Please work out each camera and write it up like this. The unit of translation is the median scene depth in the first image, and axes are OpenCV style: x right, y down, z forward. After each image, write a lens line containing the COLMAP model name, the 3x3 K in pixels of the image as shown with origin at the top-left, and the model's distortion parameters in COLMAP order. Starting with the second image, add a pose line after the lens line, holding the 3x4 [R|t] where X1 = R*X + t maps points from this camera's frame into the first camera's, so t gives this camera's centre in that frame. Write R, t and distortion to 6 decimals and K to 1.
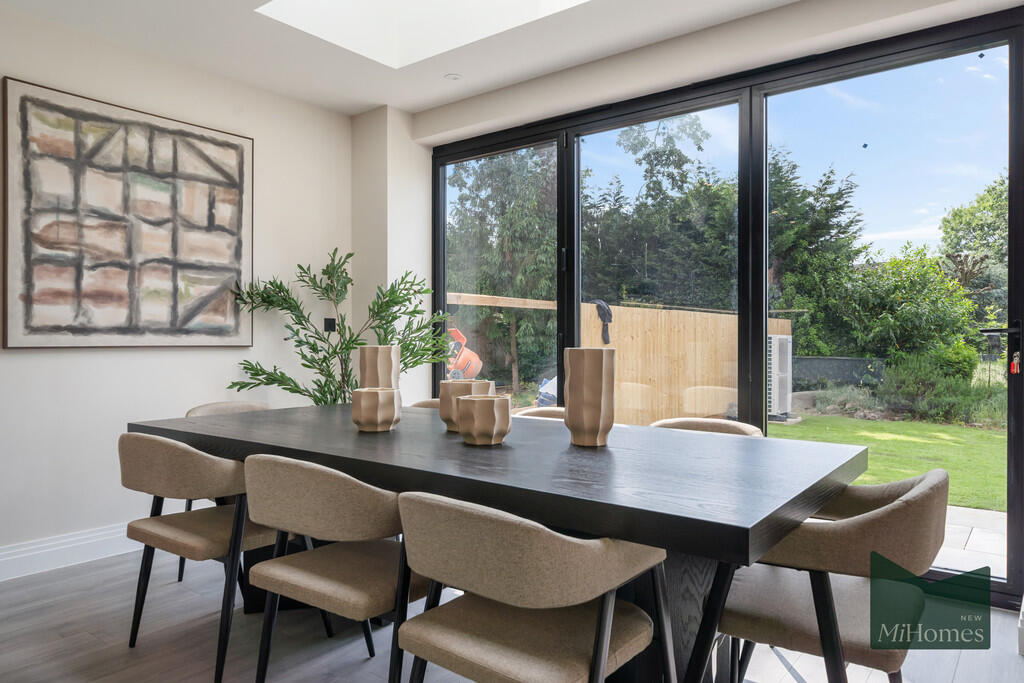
lens RADIAL K [[692.4, 0, 512.0], [0, 692.4, 341.5], [0, 0, 1]] dist [0.000242, -0.000102]
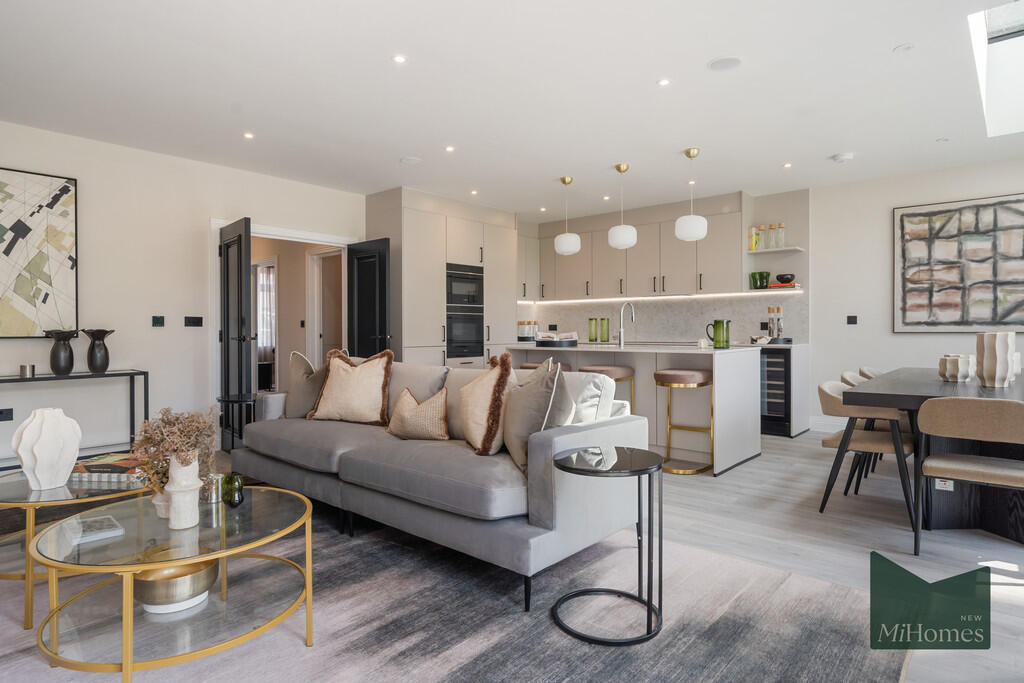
lens RADIAL K [[555.2, 0, 512.0], [0, 555.2, 341.5], [0, 0, 1]] dist [0.001317, -0.000057]
pose [[-0.057540, 0.020441, -0.998134, 0.971221], [0.000408, 0.999791, 0.020451, 0.001239], [0.998343, 0.000770, -0.057536, -0.089871]]
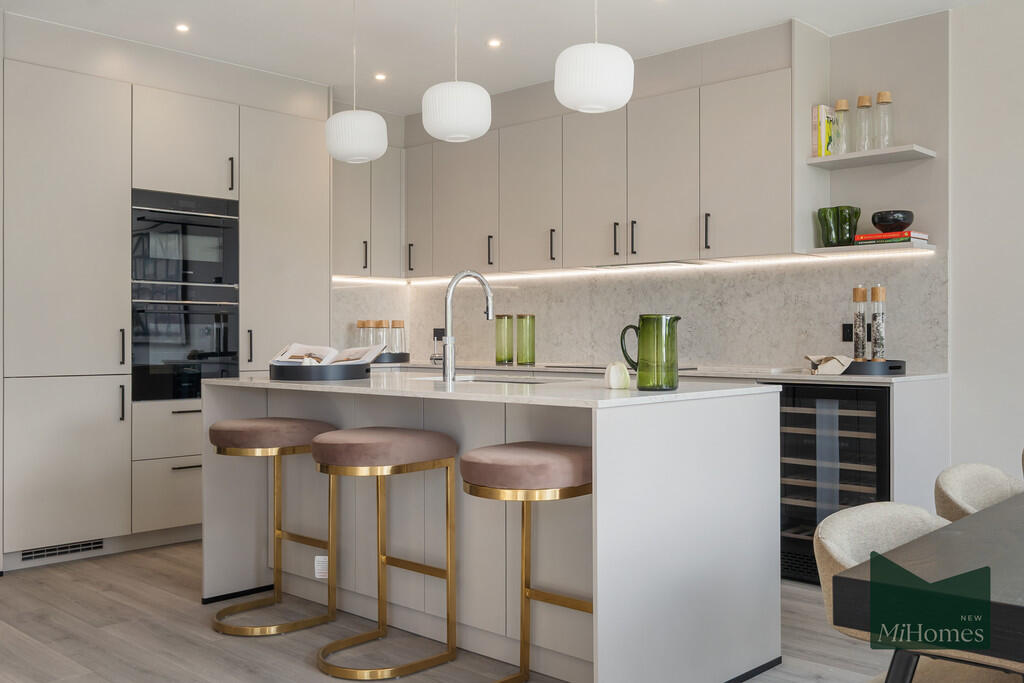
lens RADIAL K [[945.4, 0, 512.0], [0, 945.4, 341.5], [0, 0, 1]] dist [-0.001829, 0.000115]
pose [[-0.090049, 0.002406, -0.995934, 0.500295], [-0.003229, 0.999991, 0.002708, -0.000702], [0.995932, 0.003460, -0.090041, 0.264190]]
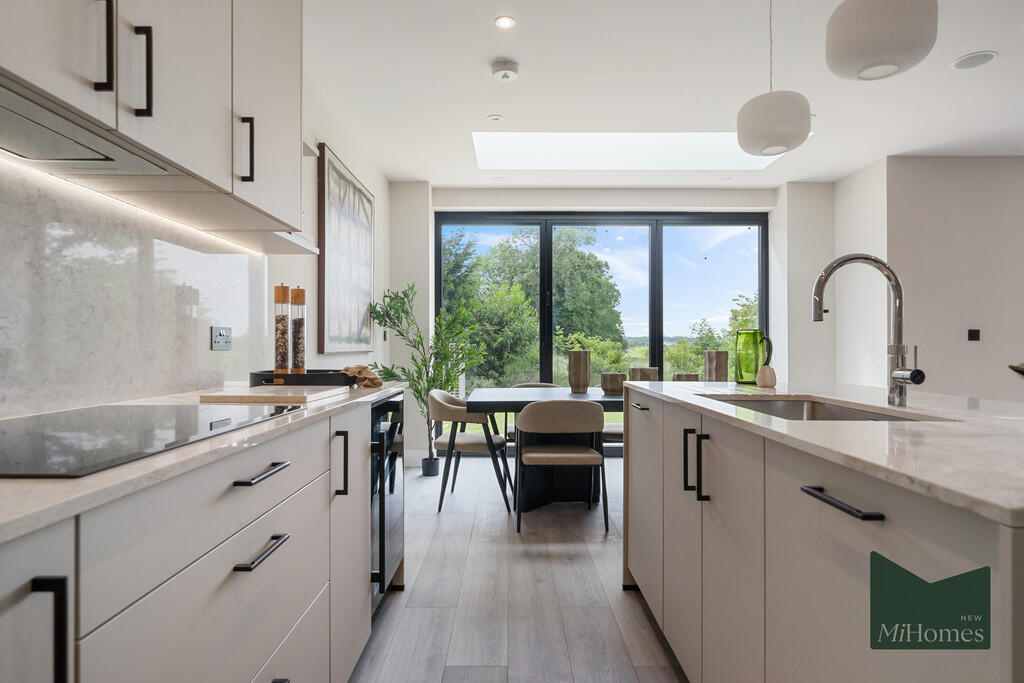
lens RADIAL K [[587.2, 0, 512.0], [0, 587.2, 341.5], [0, 0, 1]] dist [-0.000312, 0.000081]
pose [[0.790048, 0.007447, 0.613000, -0.998191], [-0.001821, 0.999950, -0.009800, -0.002088], [-0.613042, 0.006626, 0.790022, -0.069558]]
